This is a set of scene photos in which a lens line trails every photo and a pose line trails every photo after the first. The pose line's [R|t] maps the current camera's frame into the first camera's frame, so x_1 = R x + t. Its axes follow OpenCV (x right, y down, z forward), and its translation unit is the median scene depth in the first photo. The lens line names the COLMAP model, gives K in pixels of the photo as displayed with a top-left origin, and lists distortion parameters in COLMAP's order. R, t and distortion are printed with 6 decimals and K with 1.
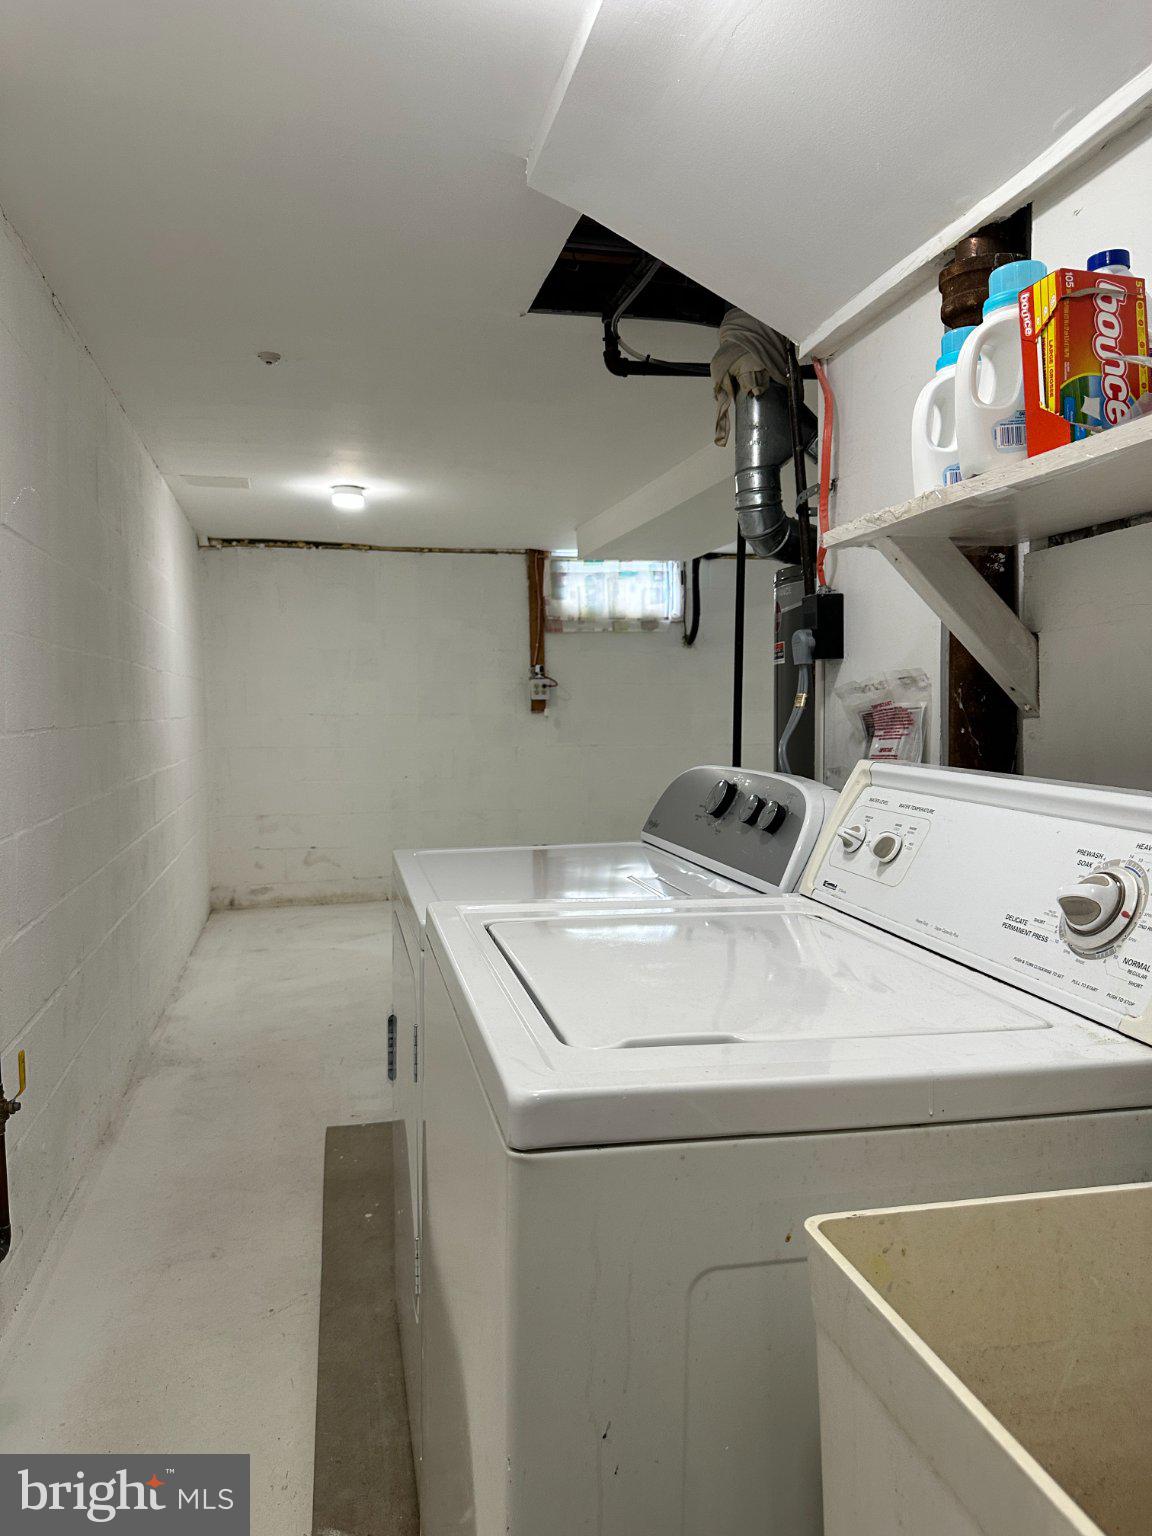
lens RADIAL K [[1083.6, 0, 572.4], [0, 1083.6, 766.8], [0, 0, 1]] dist [0.079820, -0.102278]
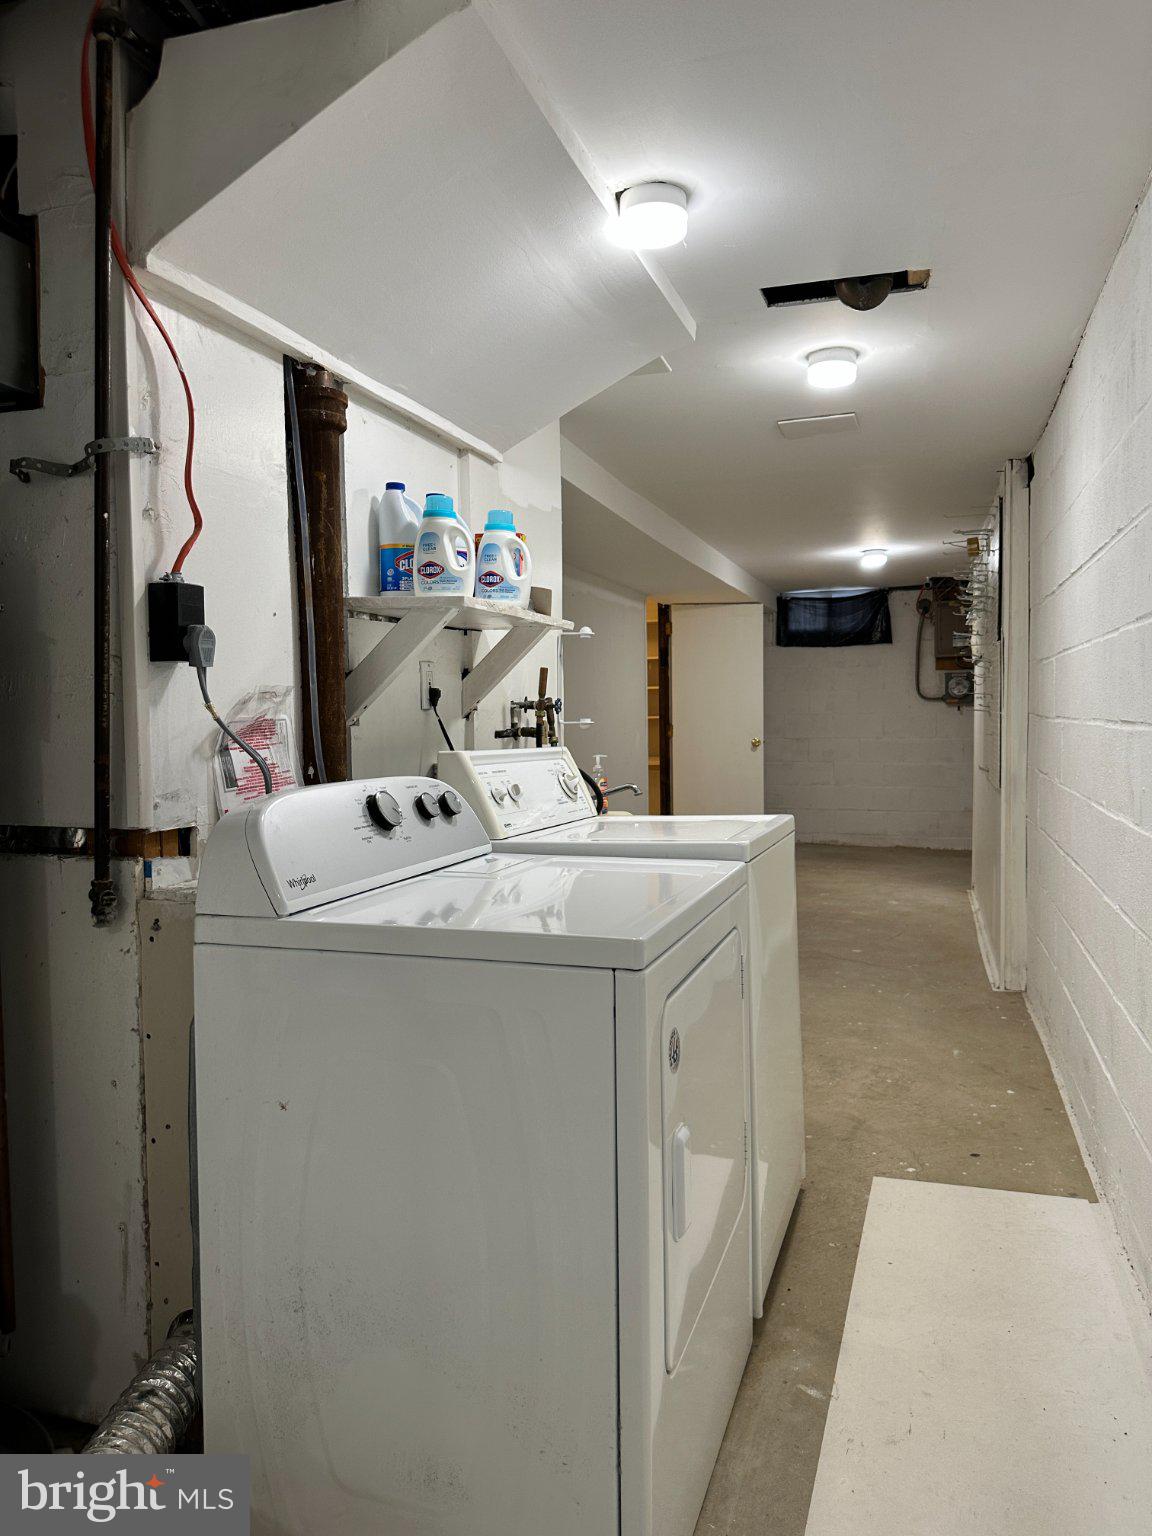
lens RADIAL K [[1083.6, 0, 576.2], [0, 1083.6, 766.1], [0, 0, 1]] dist [0.079820, -0.102278]
pose [[-0.855176, -0.007519, 0.518283, -0.536564], [0.048127, 0.994424, 0.093838, -0.098668], [-0.516098, 0.105191, -0.850046, 1.819087]]
